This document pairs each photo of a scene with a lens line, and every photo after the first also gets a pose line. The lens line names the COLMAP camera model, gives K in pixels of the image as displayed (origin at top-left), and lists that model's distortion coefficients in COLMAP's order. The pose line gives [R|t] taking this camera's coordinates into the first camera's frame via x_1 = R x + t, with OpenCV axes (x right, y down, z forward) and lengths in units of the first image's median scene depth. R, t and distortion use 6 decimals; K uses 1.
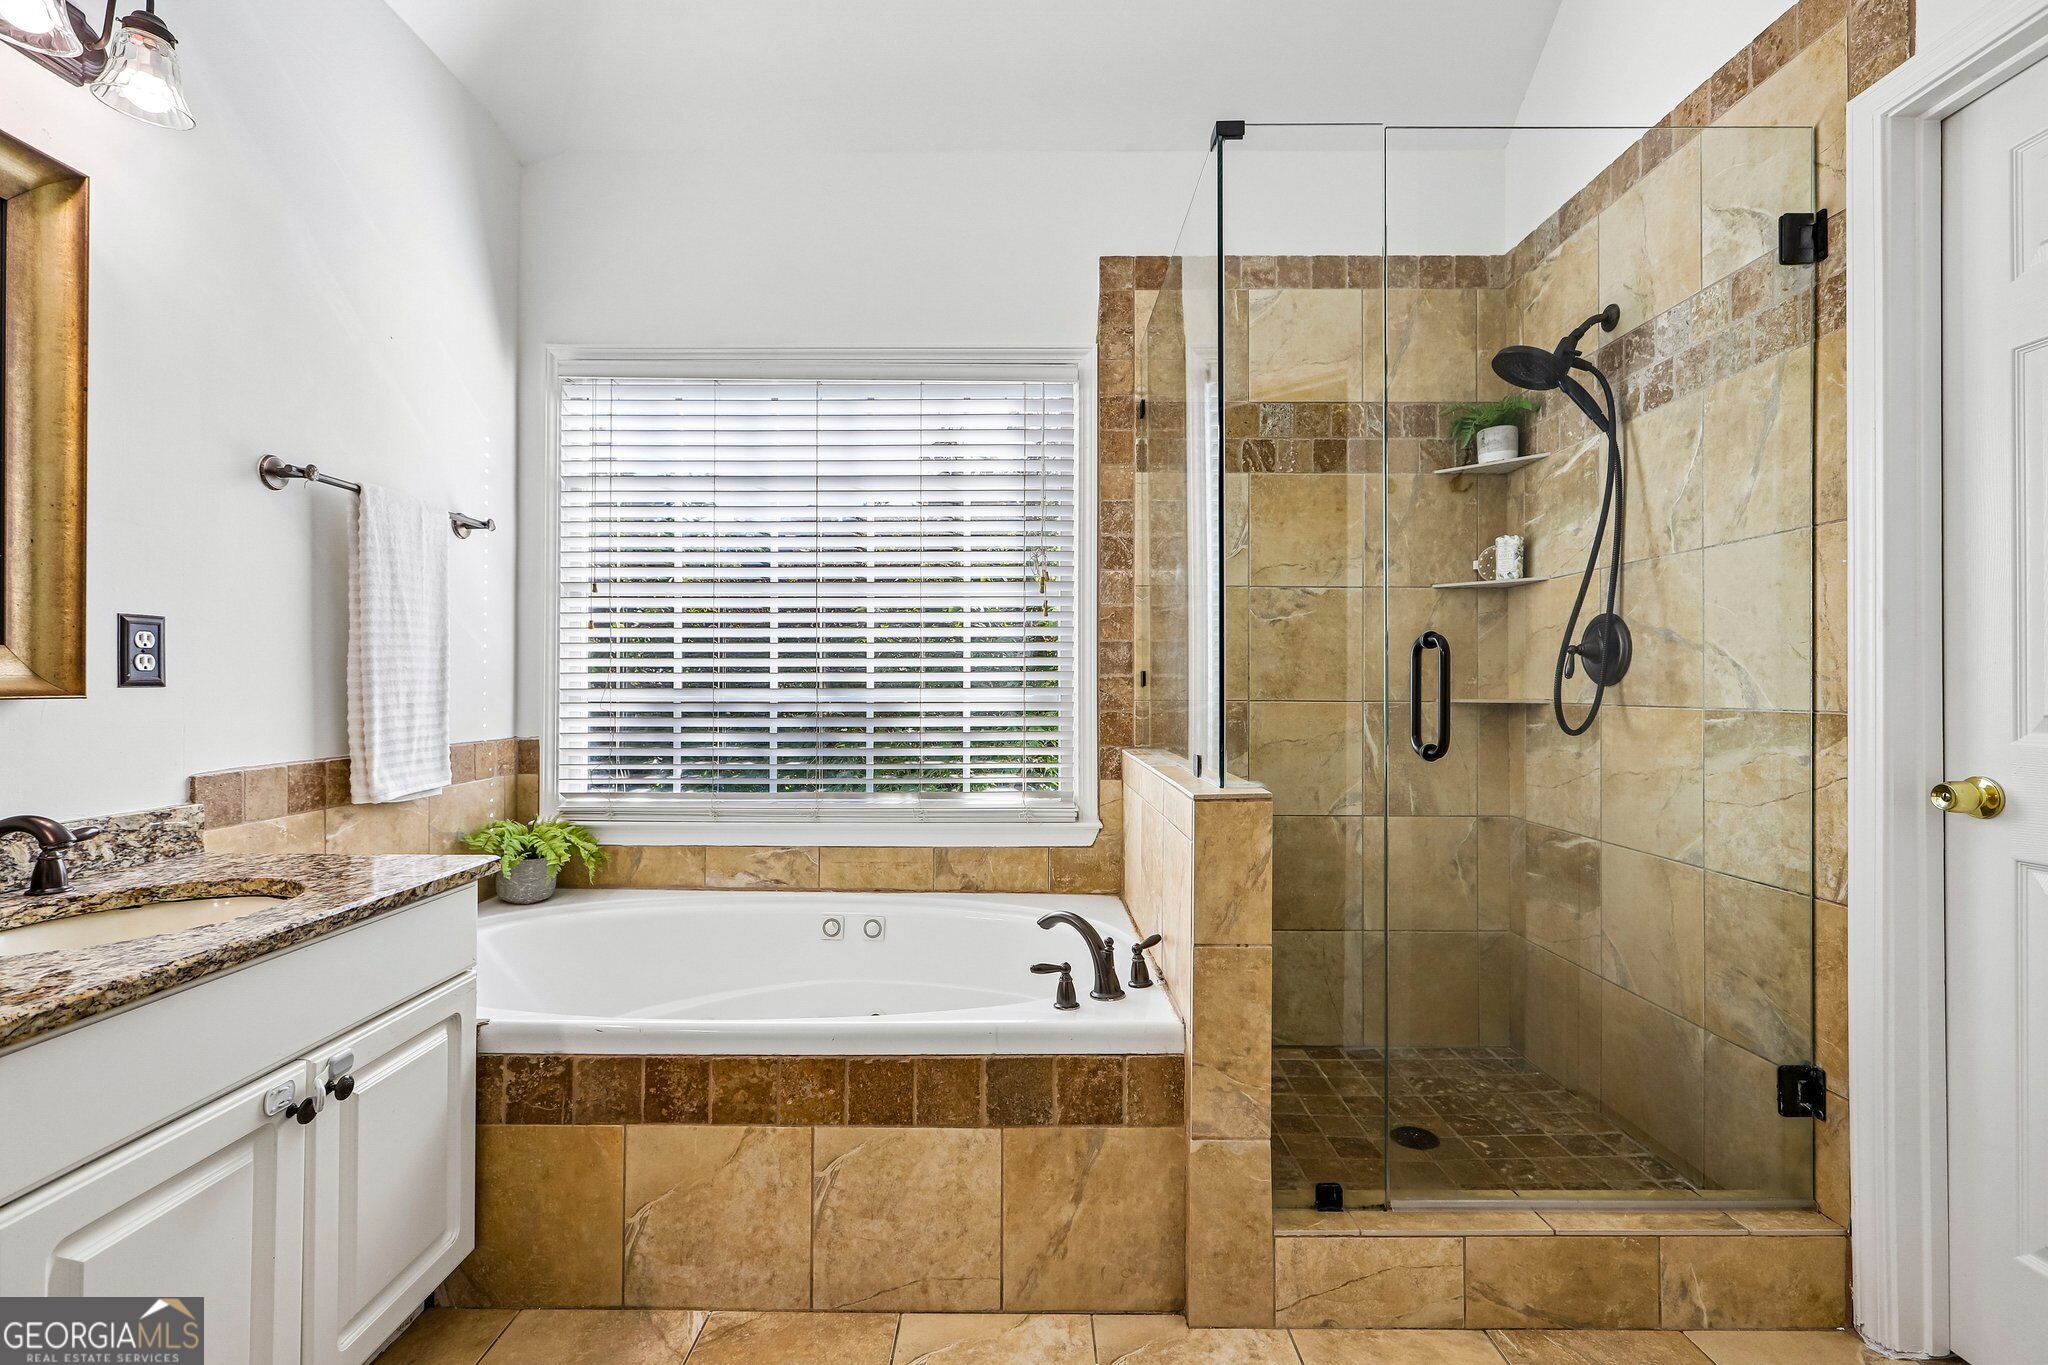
lens RADIAL K [[914.9, 0, 1020.0], [0, 914.9, 682.0], [0, 0, 1]] dist [0.002035, 0.000505]
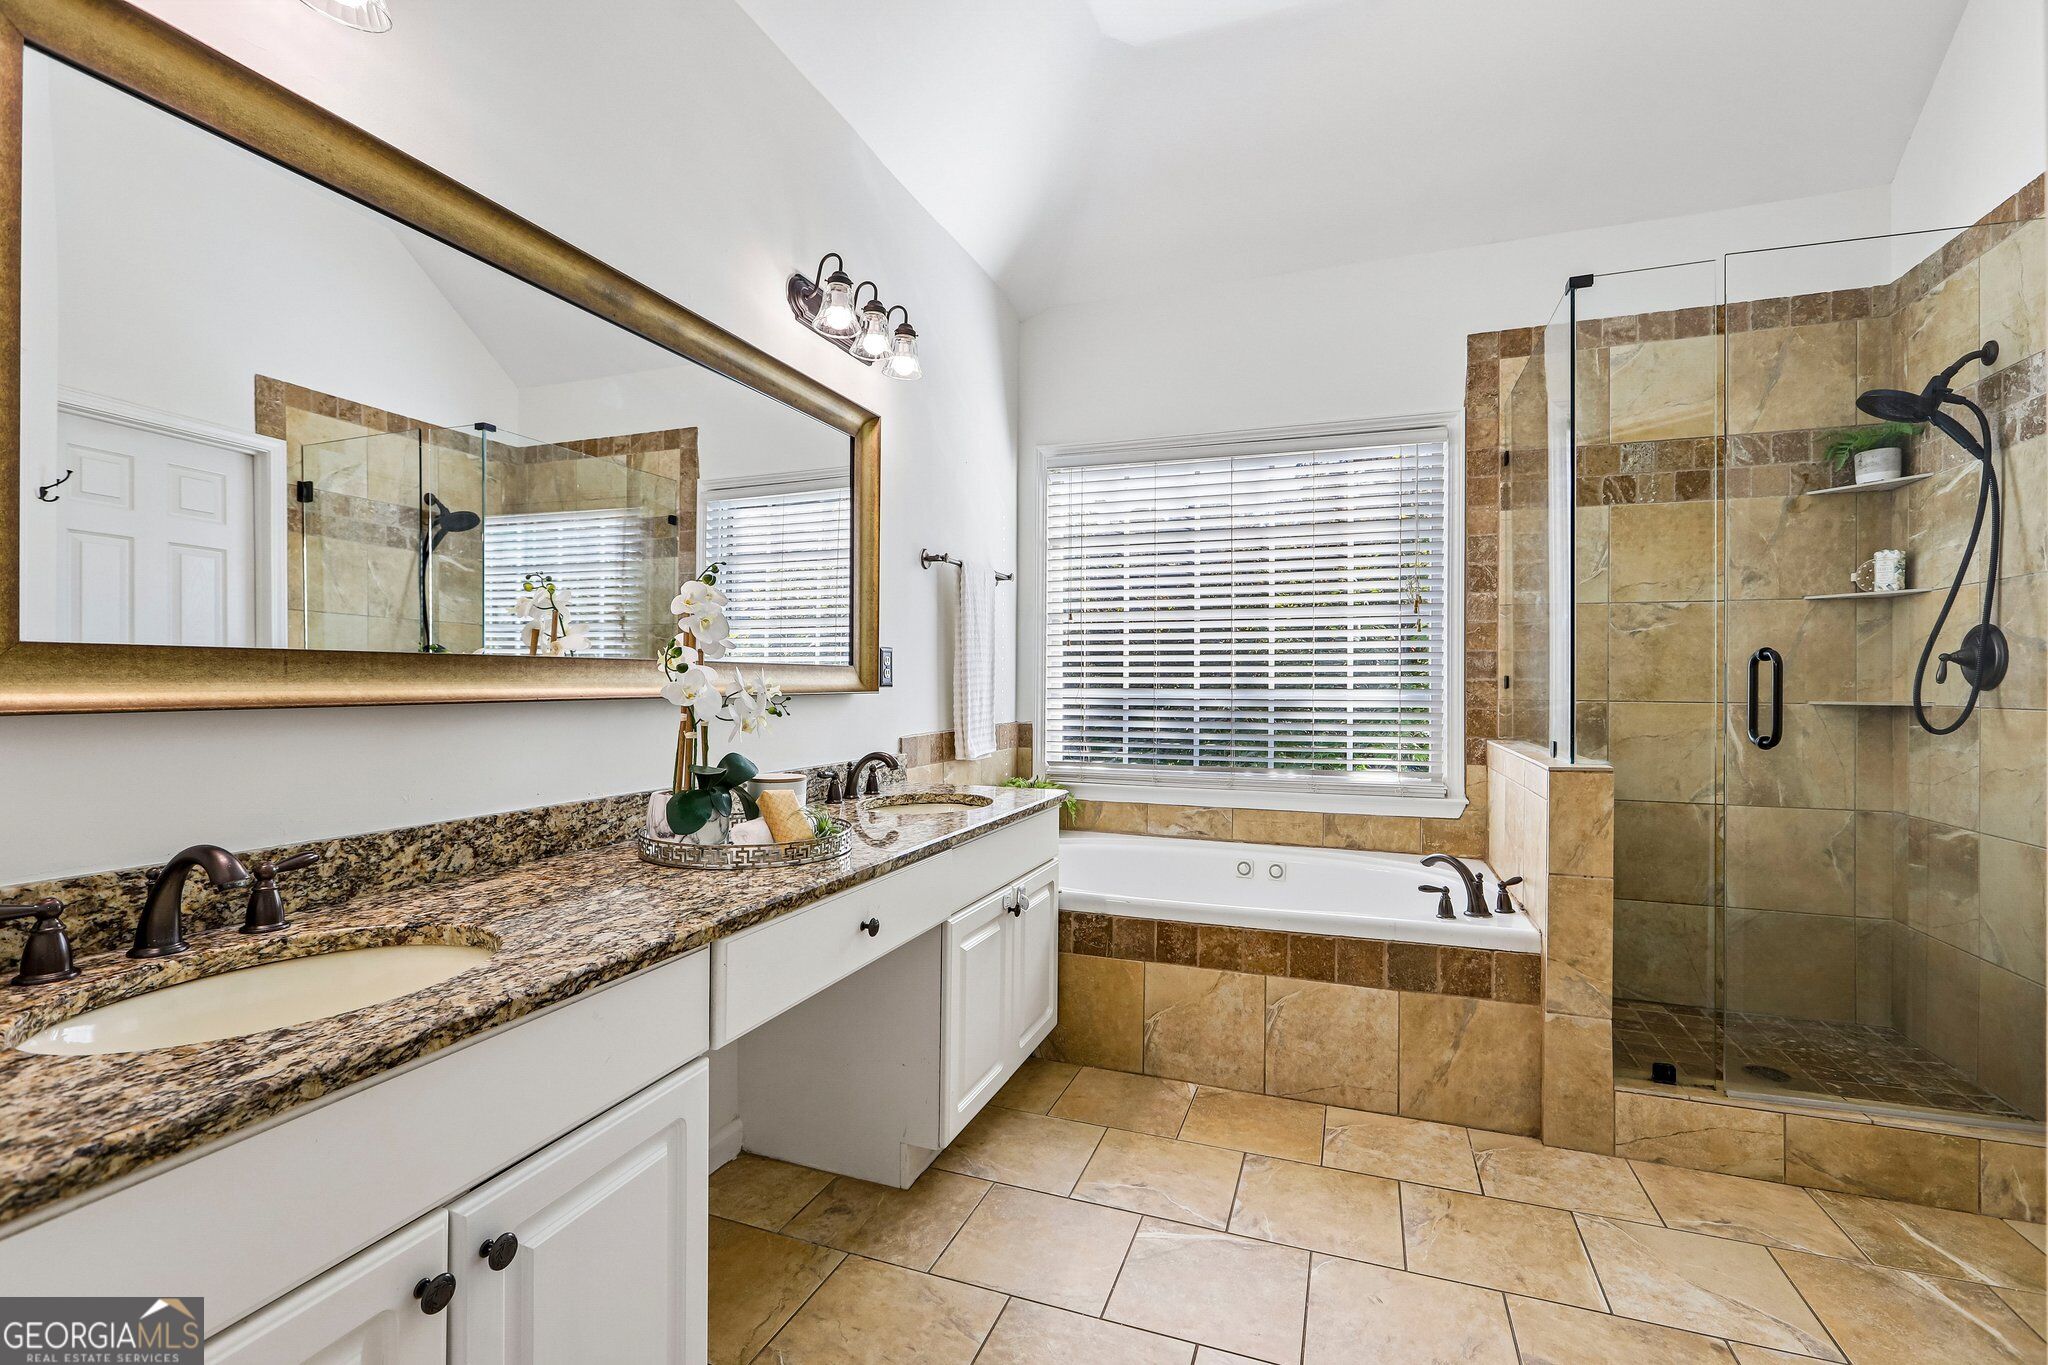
lens RADIAL K [[914.9, 0, 1019.8], [0, 914.9, 682.6], [0, 0, 1]] dist [0.002035, 0.000505]
pose [[0.938941, 0.002196, -0.344070, -0.057285], [-0.001284, 0.999995, 0.002876, -0.005971], [0.344075, -0.002259, 0.938940, -0.385564]]
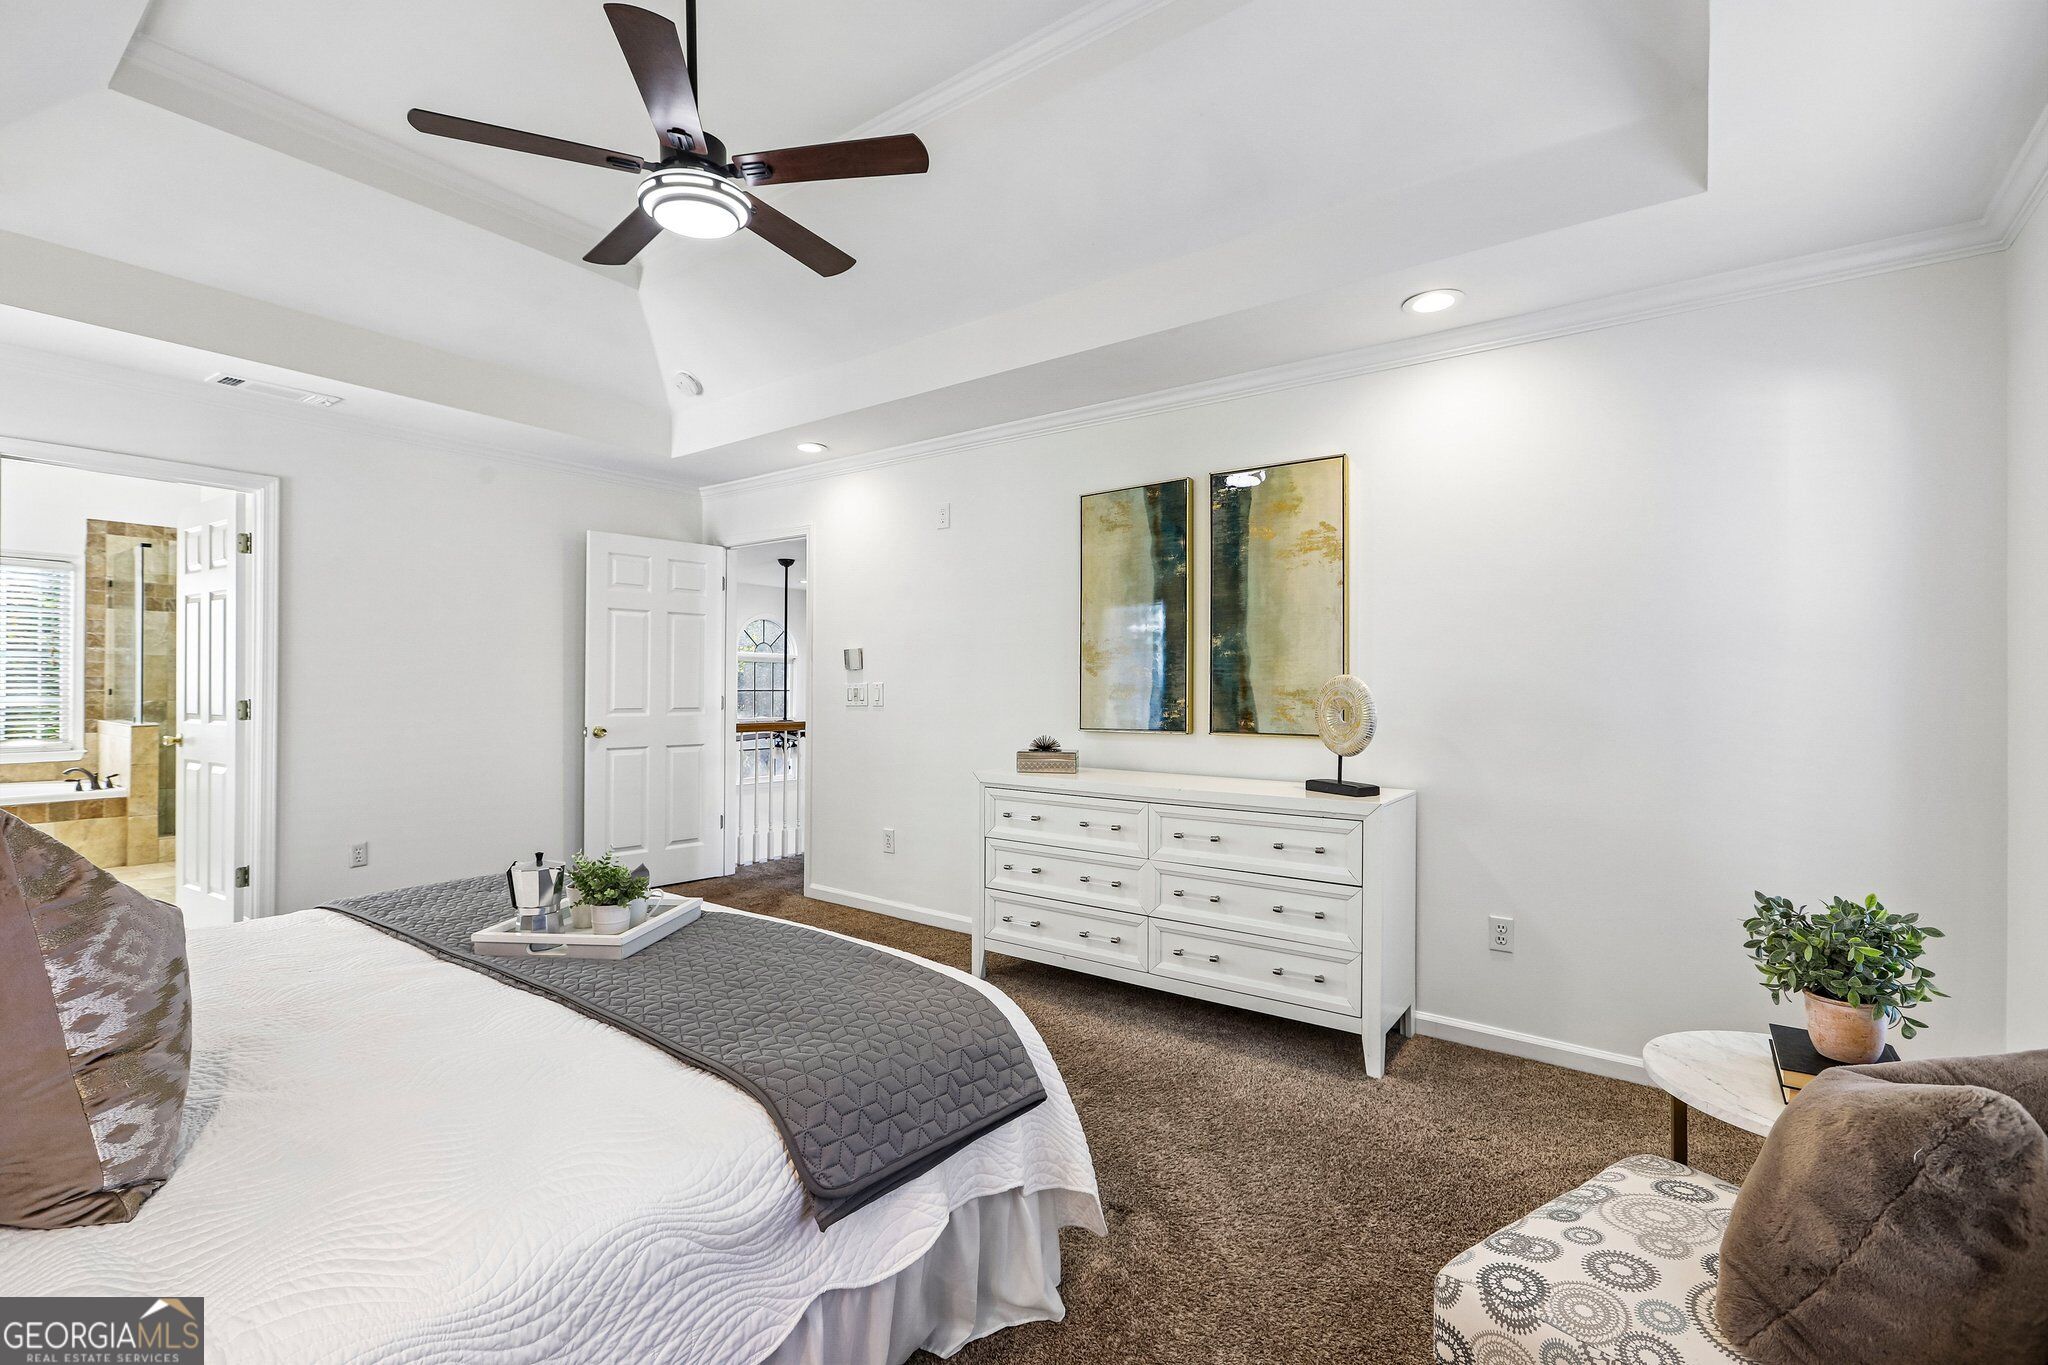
lens RADIAL K [[914.9, 0, 1019.7], [0, 914.9, 680.0], [0, 0, 1]] dist [0.002035, 0.000505]
pose [[0.601920, 0.006660, 0.798528, -0.403891], [-0.007783, 0.999967, -0.002473, -0.053800], [-0.798518, -0.004726, 0.601952, -2.716975]]
